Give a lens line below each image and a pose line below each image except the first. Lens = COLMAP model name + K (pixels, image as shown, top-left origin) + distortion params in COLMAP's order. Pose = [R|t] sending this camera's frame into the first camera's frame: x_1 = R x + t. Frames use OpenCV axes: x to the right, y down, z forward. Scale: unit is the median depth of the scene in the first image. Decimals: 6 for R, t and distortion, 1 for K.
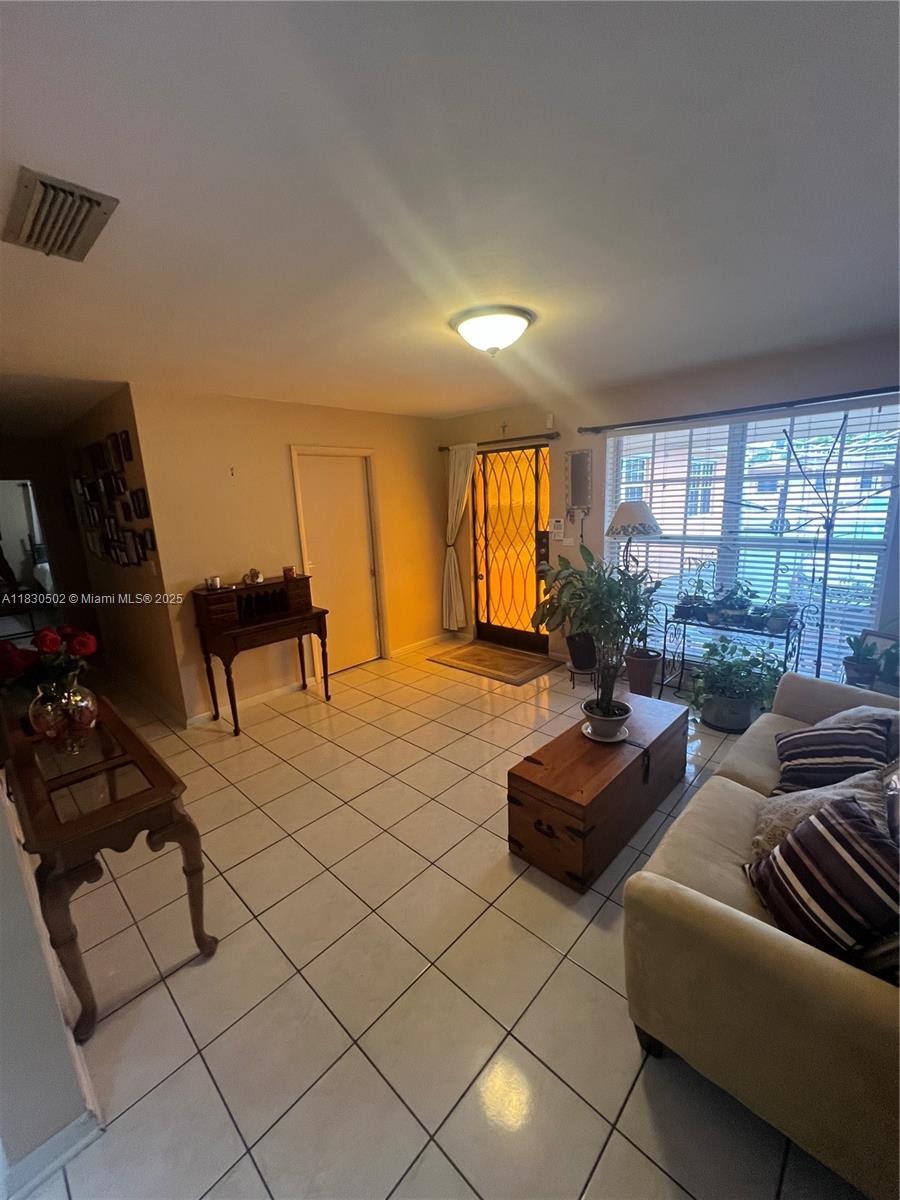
lens RADIAL K [[482.7, 0, 445.8], [0, 482.7, 605.6], [0, 0, 1]] dist [-0.001557, 0.000964]
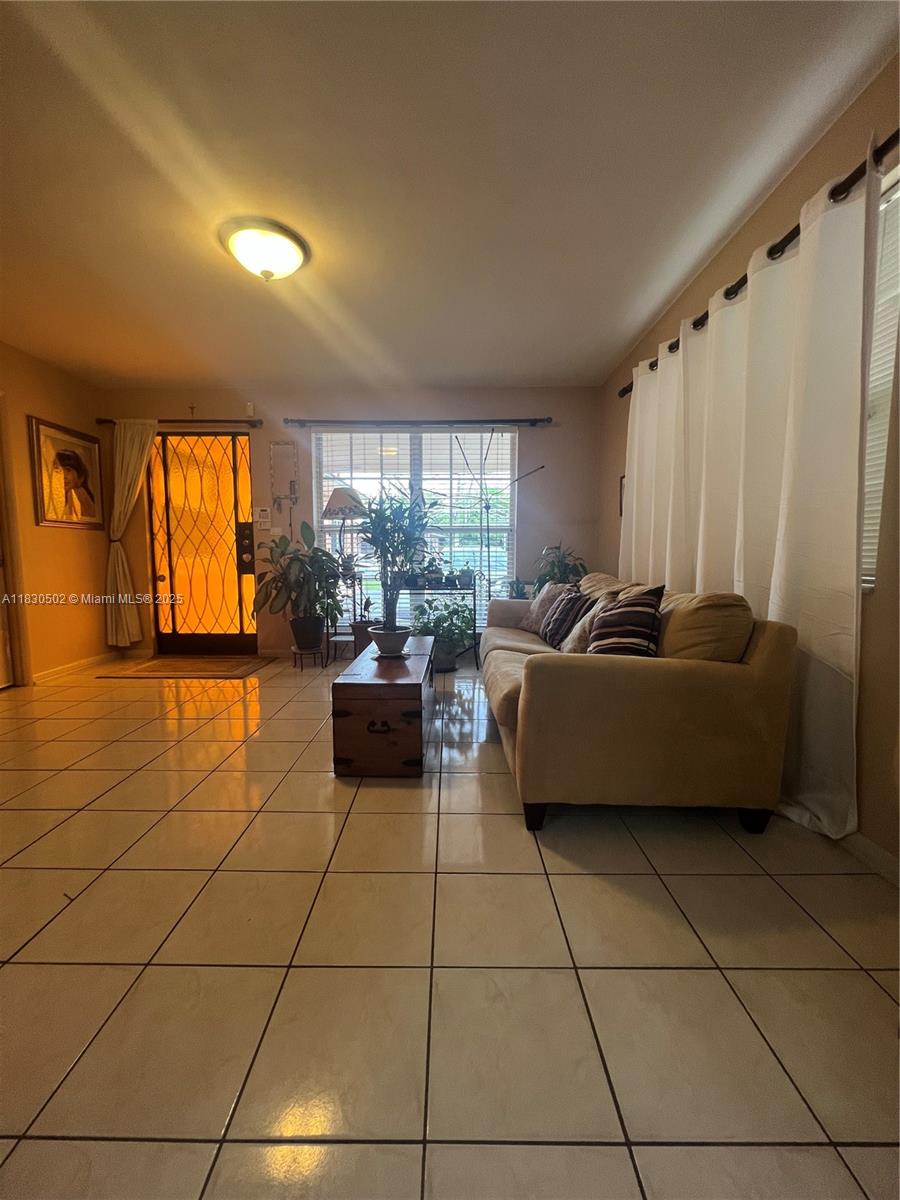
lens RADIAL K [[482.7, 0, 450.2], [0, 482.7, 599.9], [0, 0, 1]] dist [-0.001557, 0.000964]
pose [[0.729592, -0.026330, 0.683375, -0.171273], [0.121447, 0.988364, -0.091580, 0.145456], [-0.673012, 0.149810, 0.724301, 0.062153]]
